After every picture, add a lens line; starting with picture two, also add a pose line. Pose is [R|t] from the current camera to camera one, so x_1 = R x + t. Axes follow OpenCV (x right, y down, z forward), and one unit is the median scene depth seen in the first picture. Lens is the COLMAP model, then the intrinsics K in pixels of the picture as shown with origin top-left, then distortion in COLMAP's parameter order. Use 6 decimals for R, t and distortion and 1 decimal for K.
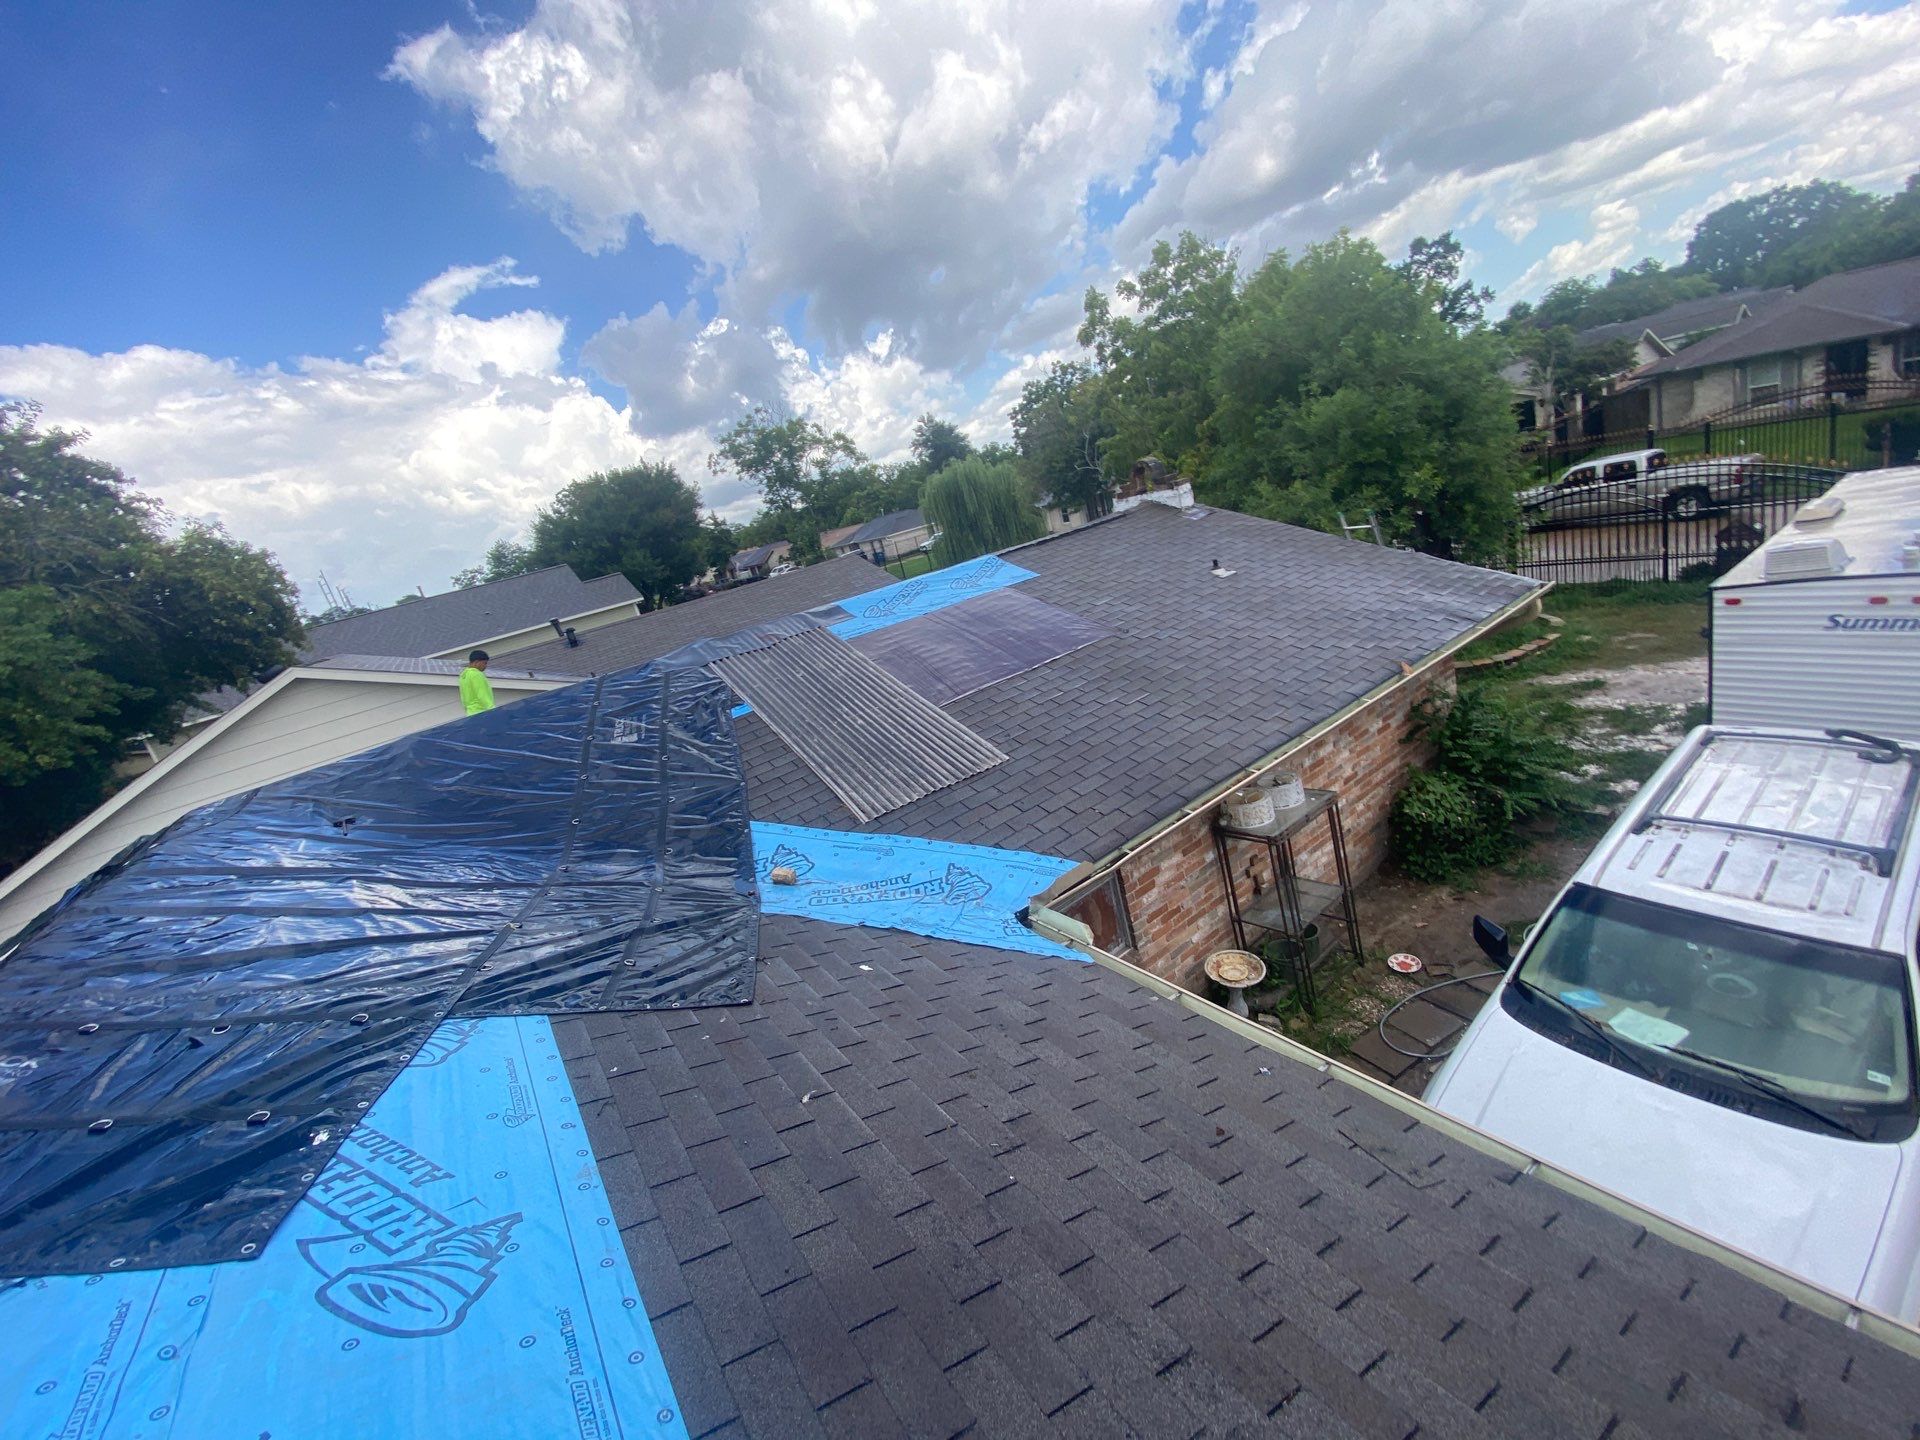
lens RADIAL K [[776.4, 0, 950.2], [0, 776.4, 737.9], [0, 0, 1]] dist [0.011331, -0.015419]
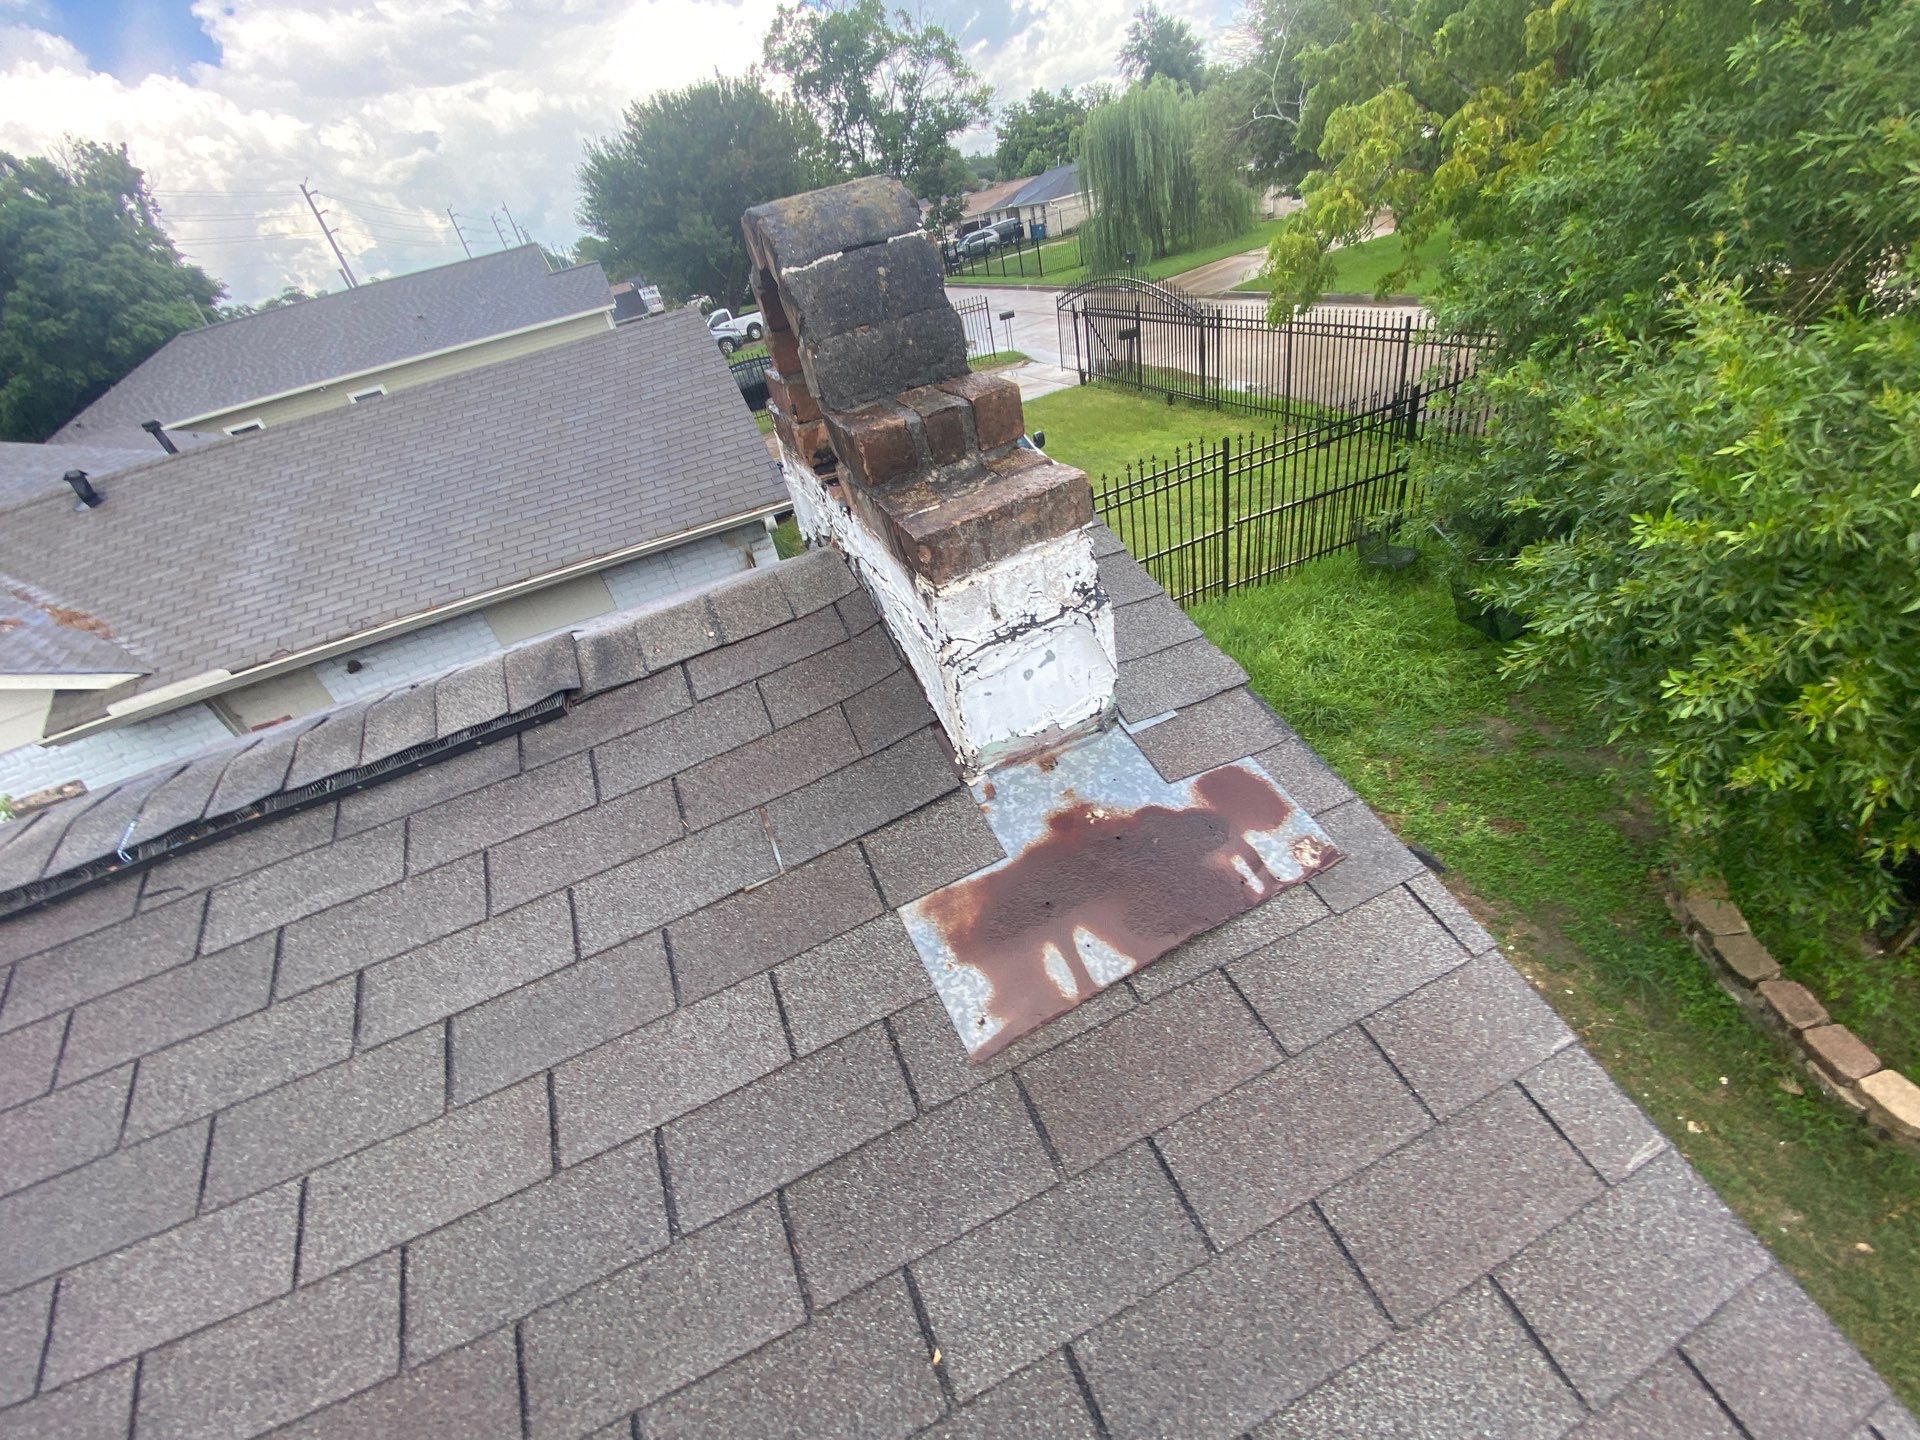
lens RADIAL K [[783.9, 0, 959.0], [0, 783.9, 721.0], [0, 0, 1]] dist [0.008869, -0.014709]
pose [[0.967686, 0.177302, -0.179298, 0.691545], [-0.106298, 0.931617, 0.347549, -0.720931], [0.228658, -0.317259, 0.920360, 1.934793]]
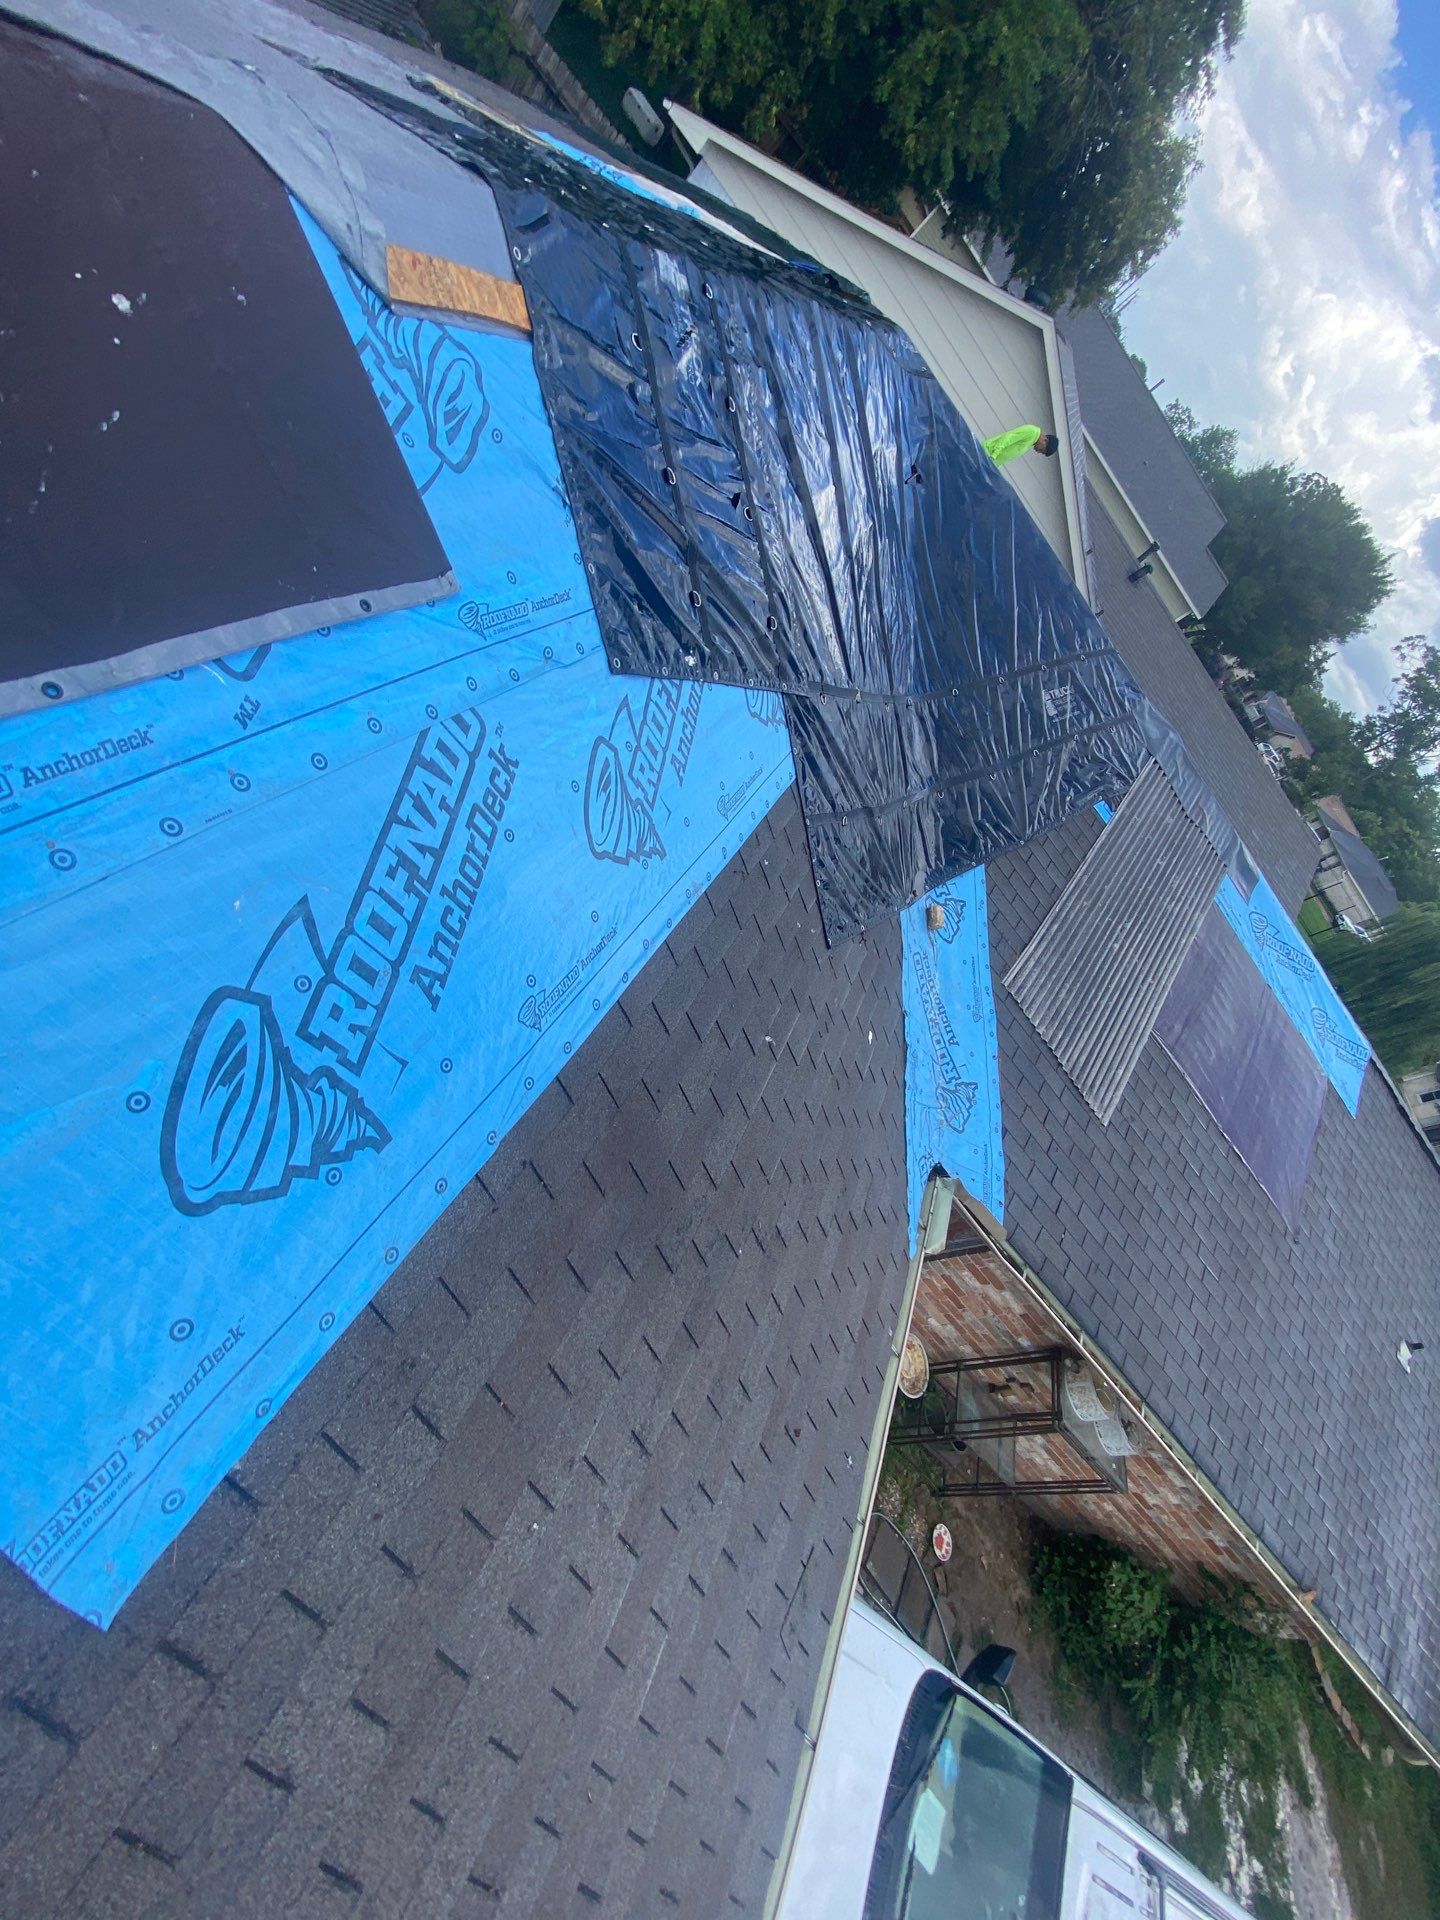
lens RADIAL K [[776.4, 0, 715.8], [0, 776.4, 956.0], [0, 0, 1]] dist [0.011331, -0.015419]
pose [[0.134391, 0.986023, -0.098477, -0.090485], [-0.894211, 0.163497, 0.416721, 0.022593], [0.426997, 0.032056, 0.903685, -0.016641]]
